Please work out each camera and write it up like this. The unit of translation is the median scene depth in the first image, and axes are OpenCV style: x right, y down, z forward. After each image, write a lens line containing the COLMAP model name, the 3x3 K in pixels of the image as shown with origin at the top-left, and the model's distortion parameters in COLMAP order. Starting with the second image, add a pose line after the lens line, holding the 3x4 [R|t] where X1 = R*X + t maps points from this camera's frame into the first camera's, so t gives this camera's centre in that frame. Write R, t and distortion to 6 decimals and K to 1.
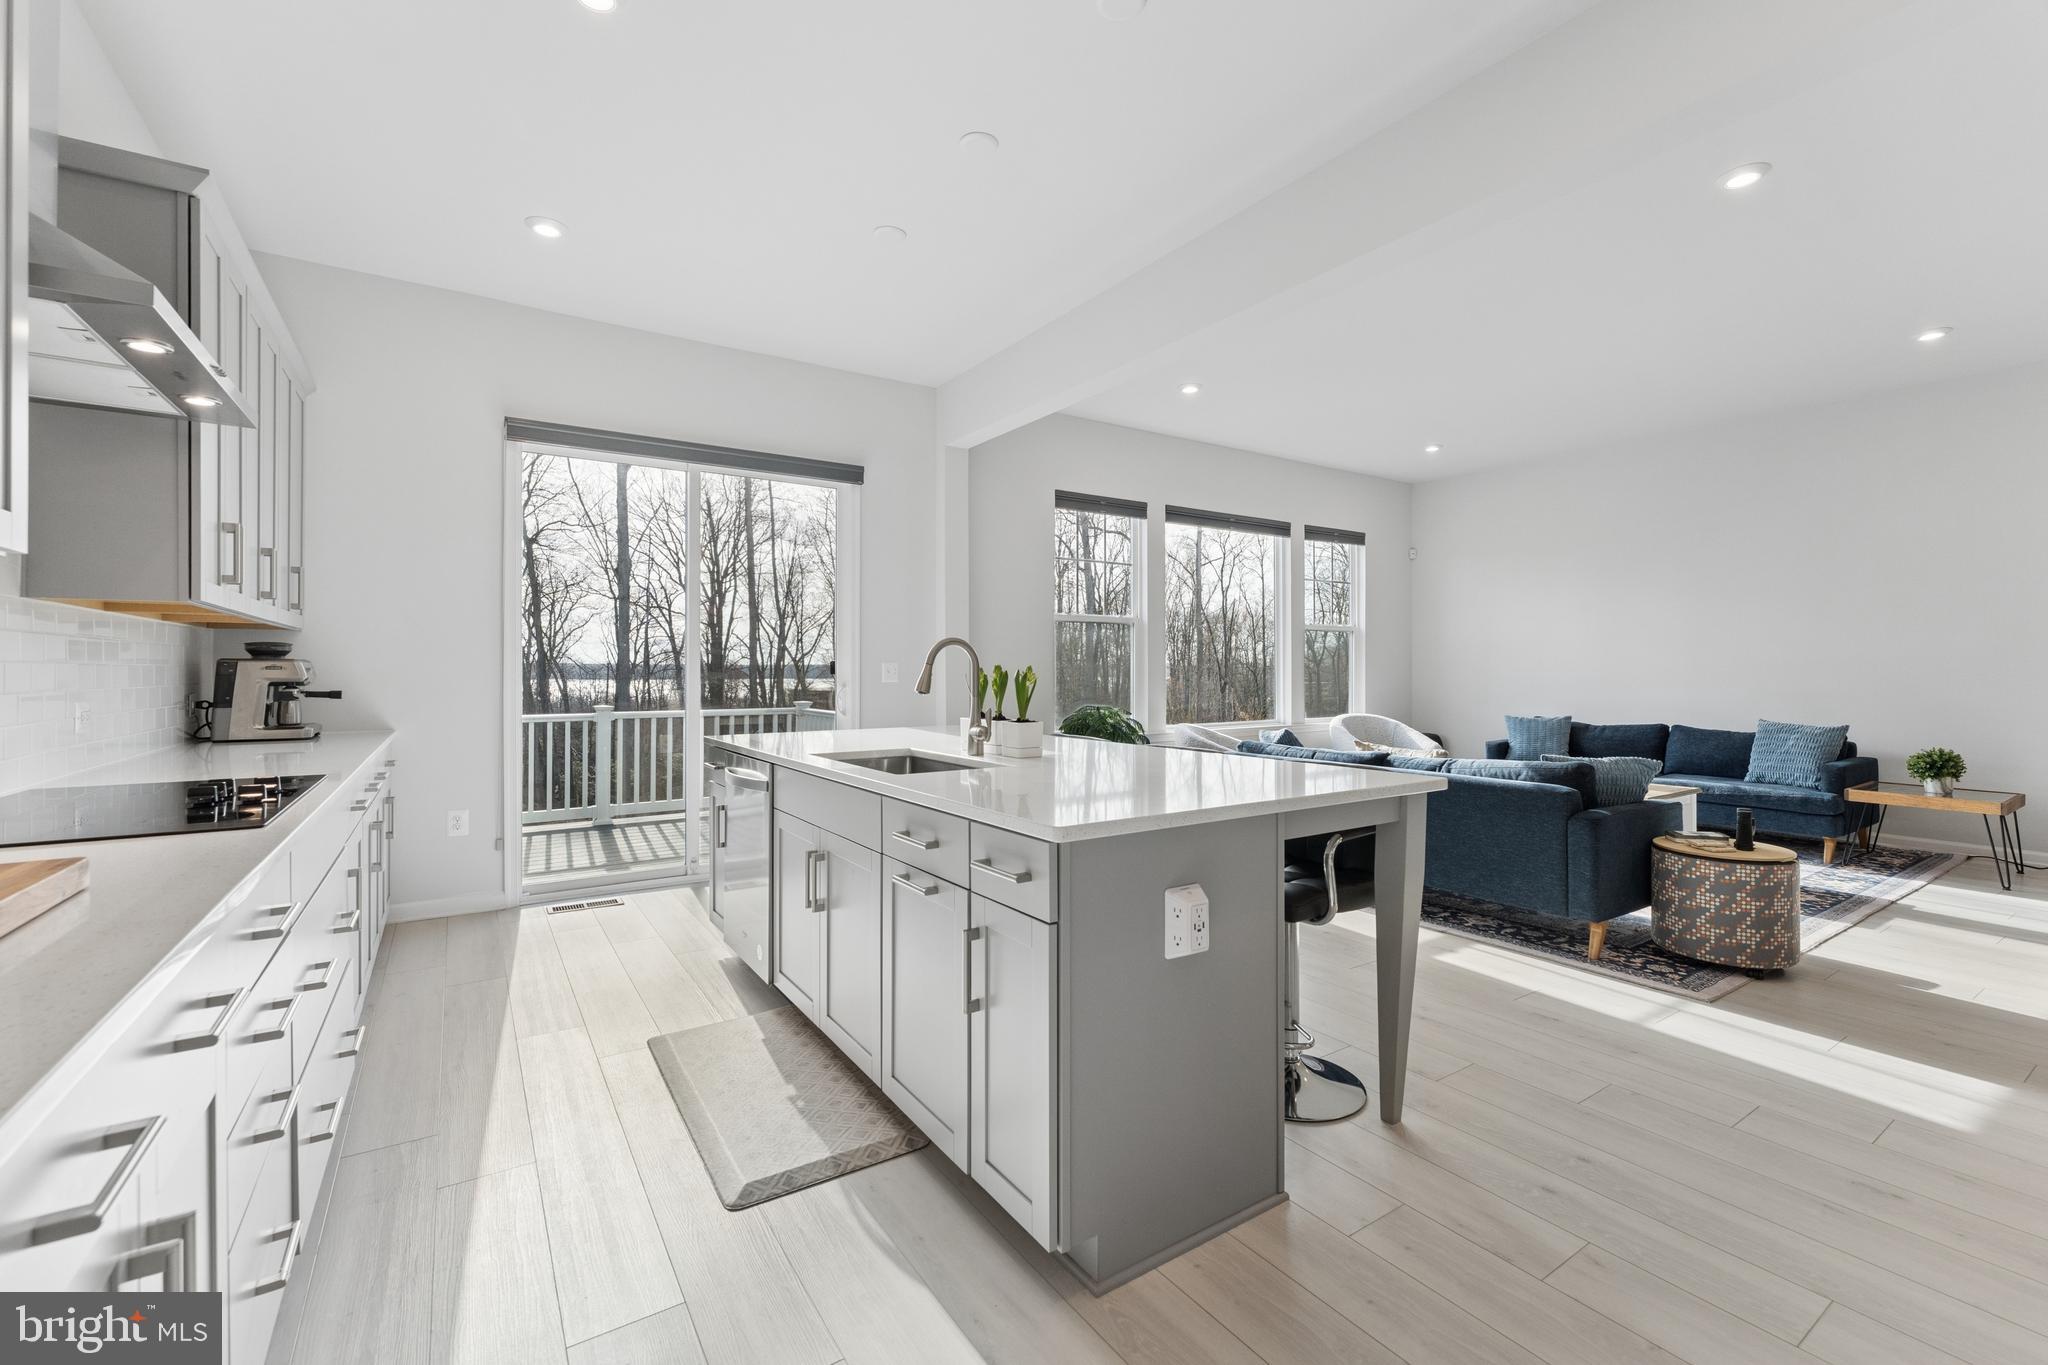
lens RADIAL K [[859.8, 0, 1021.7], [0, 859.8, 670.1], [0, 0, 1]] dist [0.001069, 0.000068]
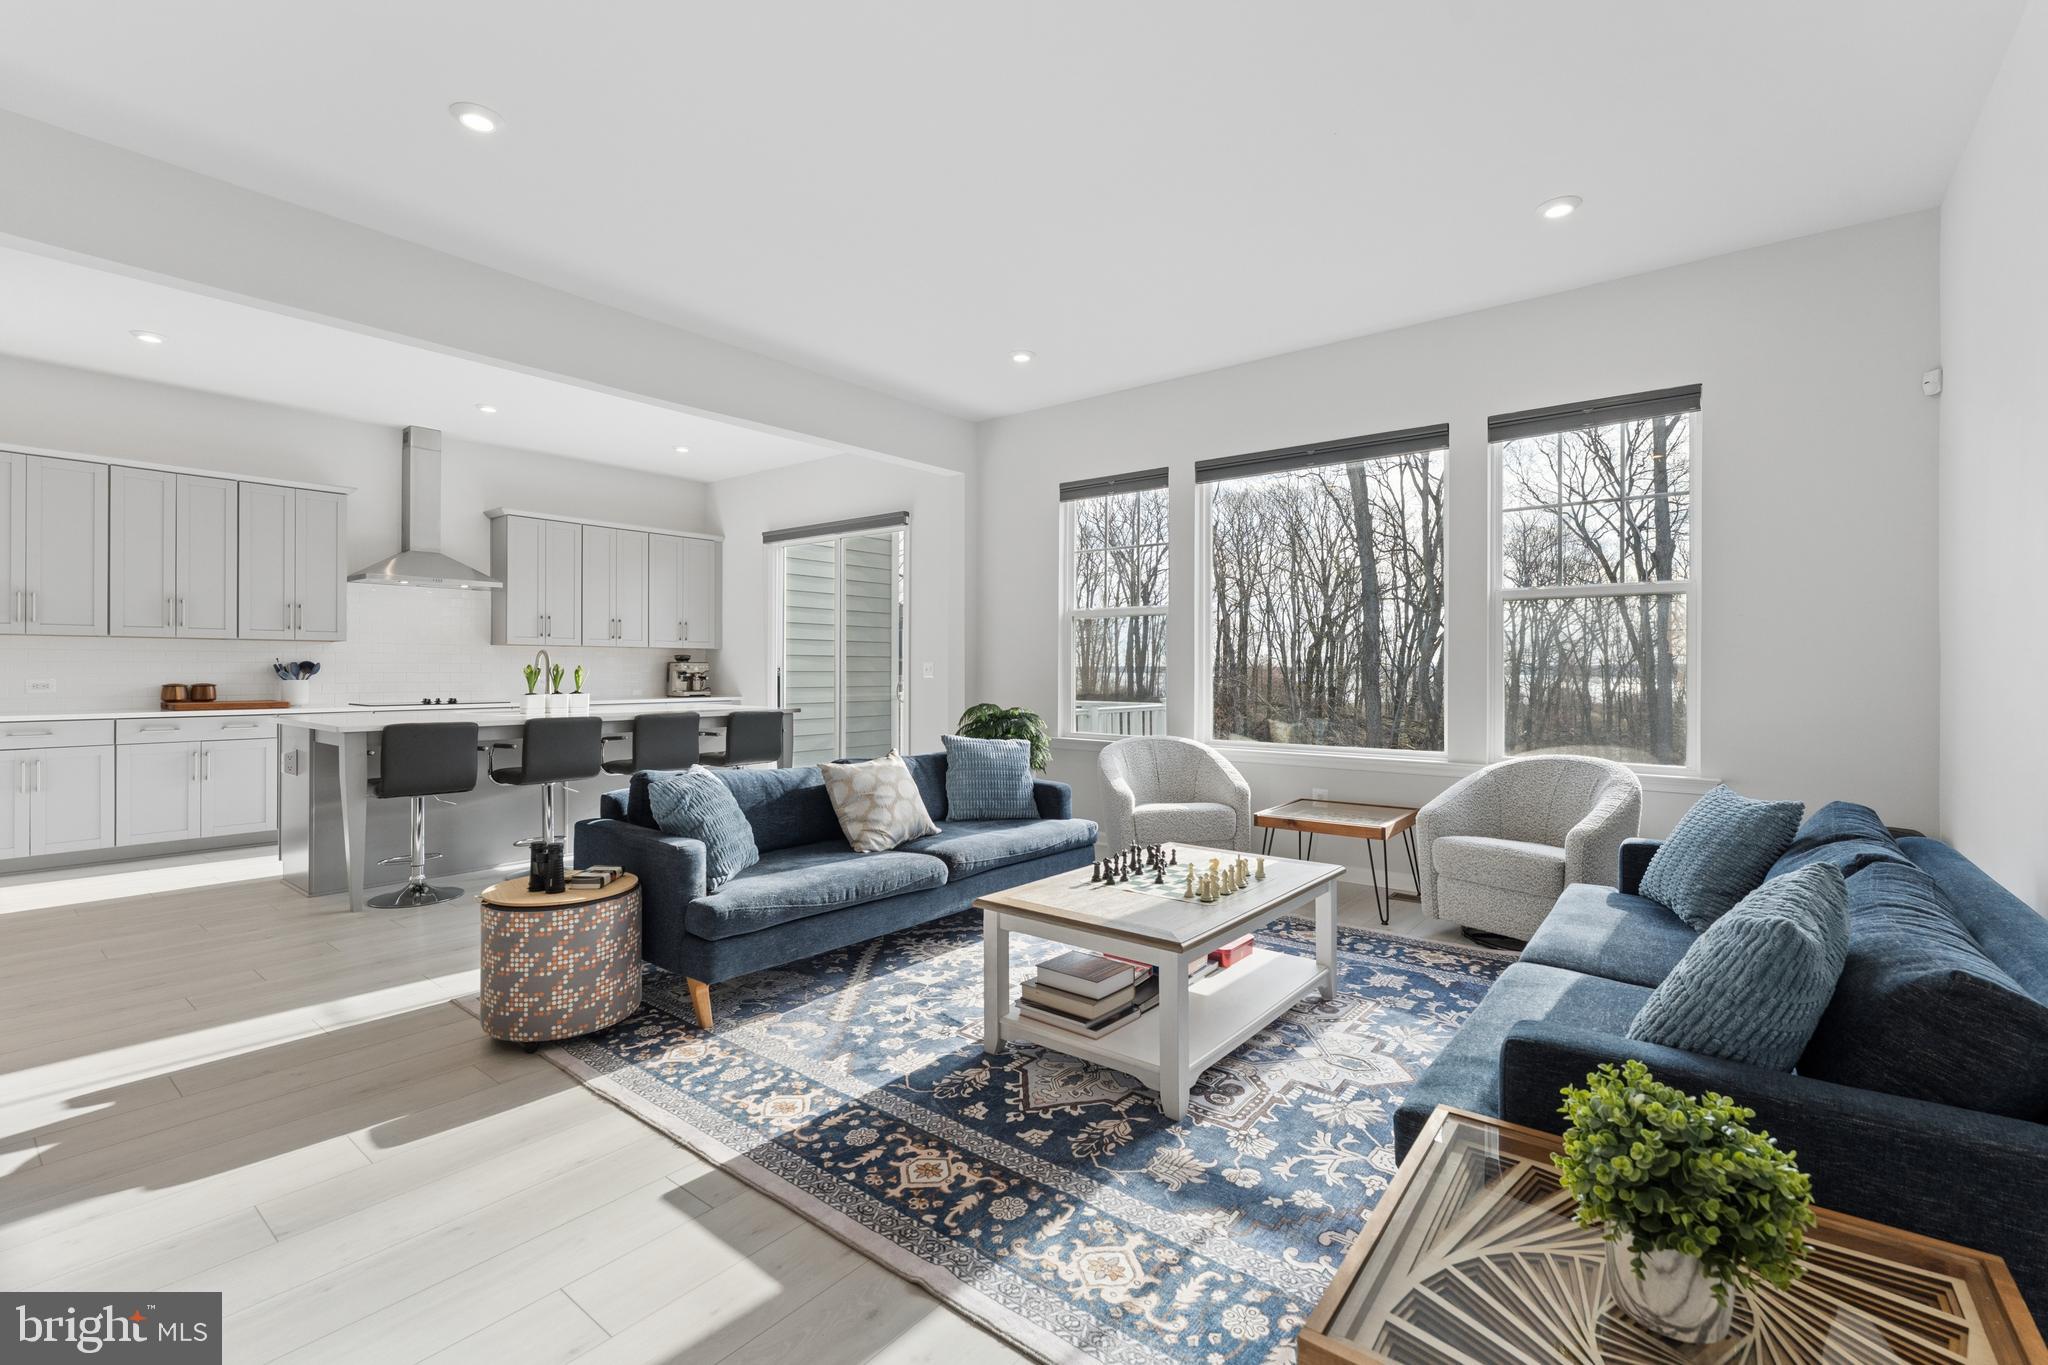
lens RADIAL K [[893.0, 0, 1025.2], [0, 893.0, 668.7], [0, 0, 1]] dist [0.000094, -0.000724]
pose [[0.313954, 0.002210, -0.949435, 0.776763], [-0.003517, 0.999993, 0.001164, -0.000821], [0.949432, 0.002974, 0.313960, 0.507796]]
